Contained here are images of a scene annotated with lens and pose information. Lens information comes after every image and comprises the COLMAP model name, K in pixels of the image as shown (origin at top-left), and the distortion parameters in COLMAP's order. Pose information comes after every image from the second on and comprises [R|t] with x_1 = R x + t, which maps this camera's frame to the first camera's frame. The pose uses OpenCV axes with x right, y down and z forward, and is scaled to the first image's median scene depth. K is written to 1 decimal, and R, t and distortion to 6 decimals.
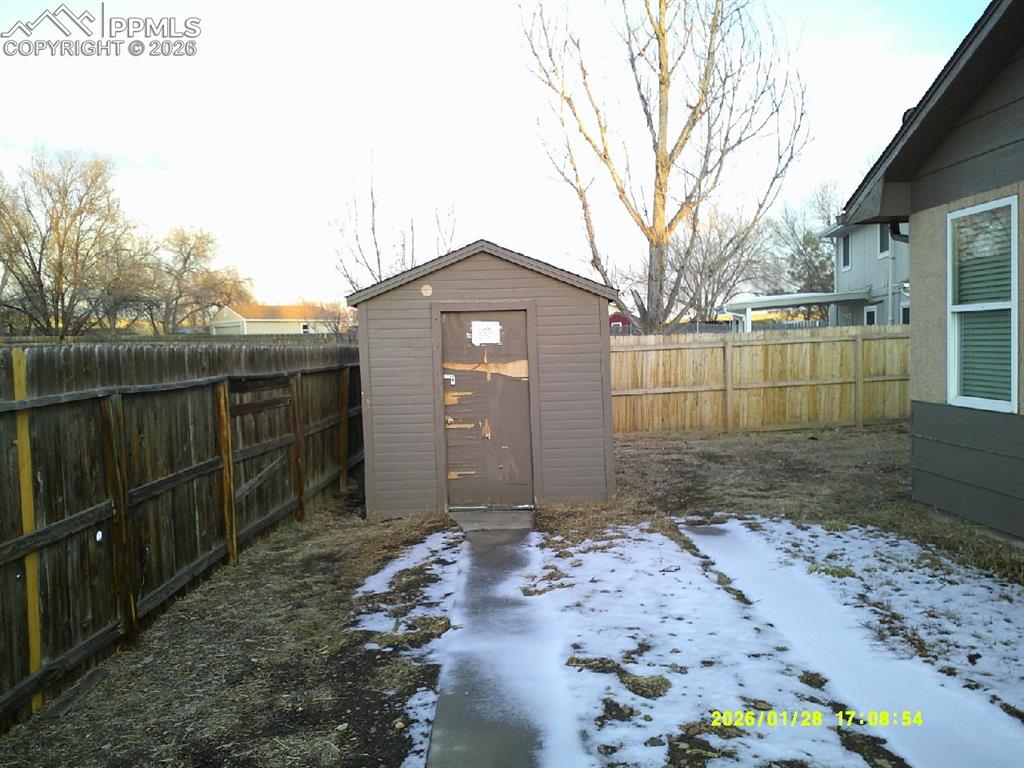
lens RADIAL K [[817.0, 0, 512.2], [0, 817.0, 386.5], [0, 0, 1]] dist [0.003904, -0.005390]
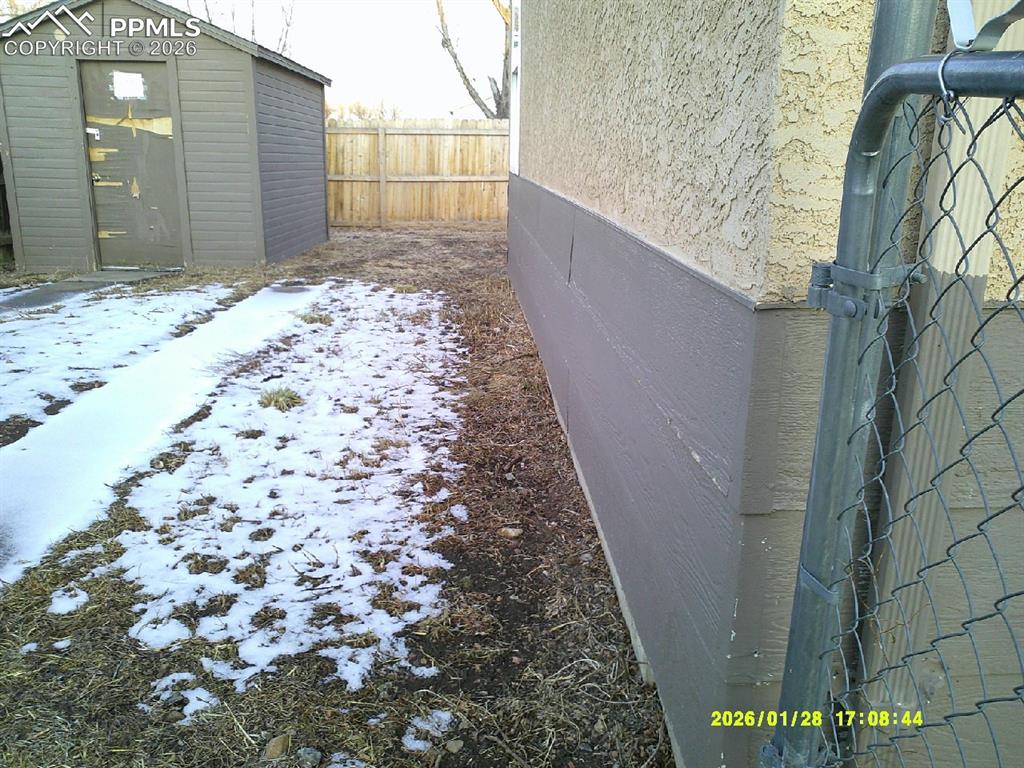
lens RADIAL K [[817.0, 0, 511.5], [0, 817.0, 390.3], [0, 0, 1]] dist [0.003904, -0.005390]
pose [[0.999047, 0.041176, 0.014486, 0.418051], [-0.043395, 0.972709, 0.227933, 0.044409], [-0.004705, -0.228344, 0.973569, -0.020540]]
